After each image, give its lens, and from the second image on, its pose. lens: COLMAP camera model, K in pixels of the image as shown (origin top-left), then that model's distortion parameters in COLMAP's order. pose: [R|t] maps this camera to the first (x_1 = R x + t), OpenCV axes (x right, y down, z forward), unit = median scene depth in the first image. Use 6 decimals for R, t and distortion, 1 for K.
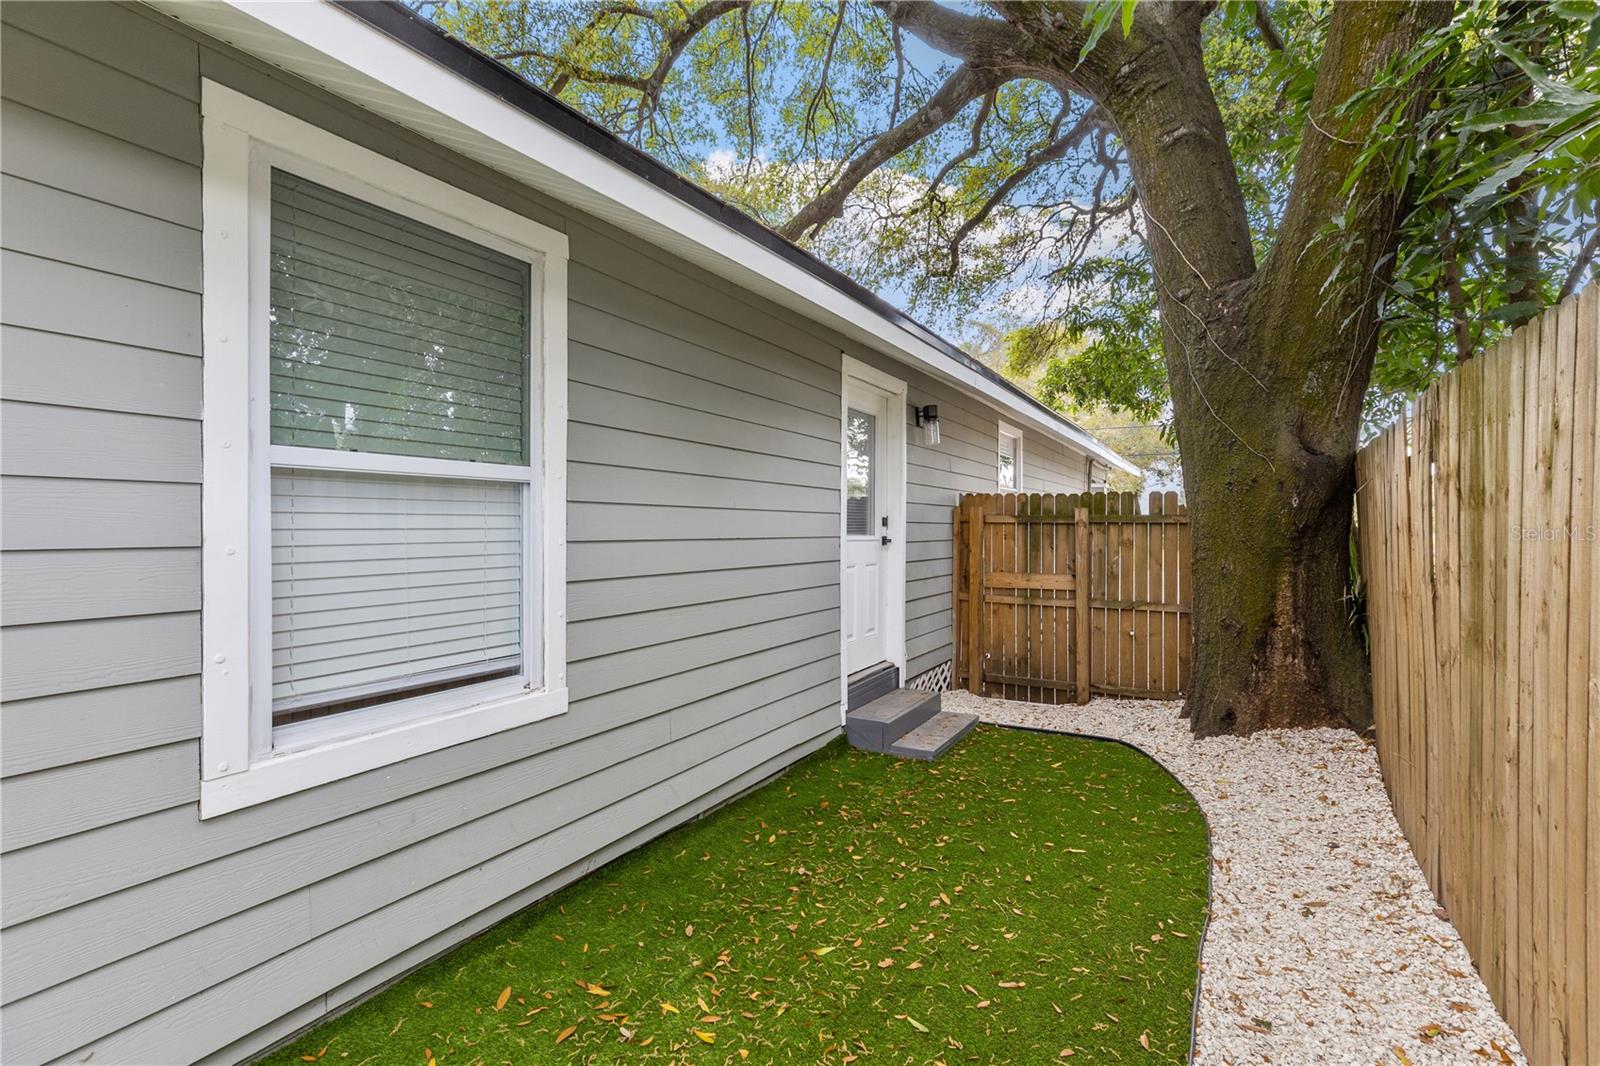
lens RADIAL K [[723.9, 0, 801.9], [0, 723.9, 531.6], [0, 0, 1]] dist [0.002259, 0.000681]
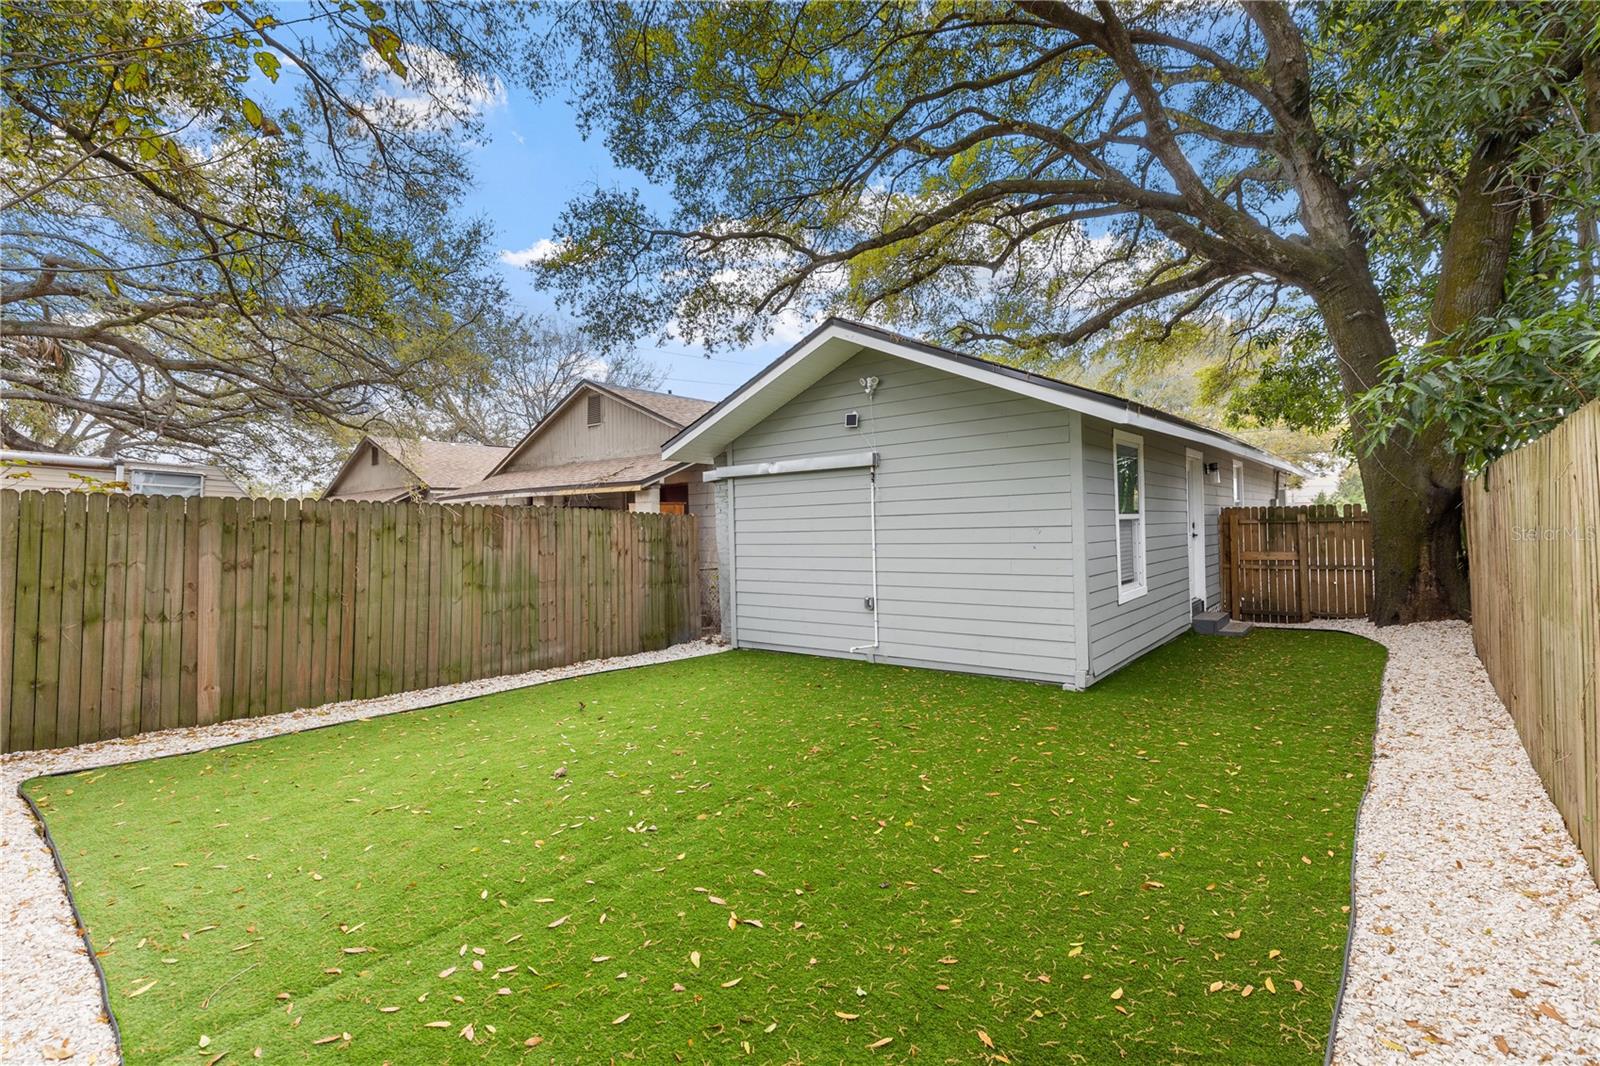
lens RADIAL K [[723.9, 0, 798.6], [0, 723.9, 529.2], [0, 0, 1]] dist [0.002259, 0.000681]
pose [[0.986382, -0.028019, -0.162067, -0.581484], [0.027087, 0.999601, -0.007957, -0.015611], [0.162225, 0.003459, 0.986748, -1.024763]]
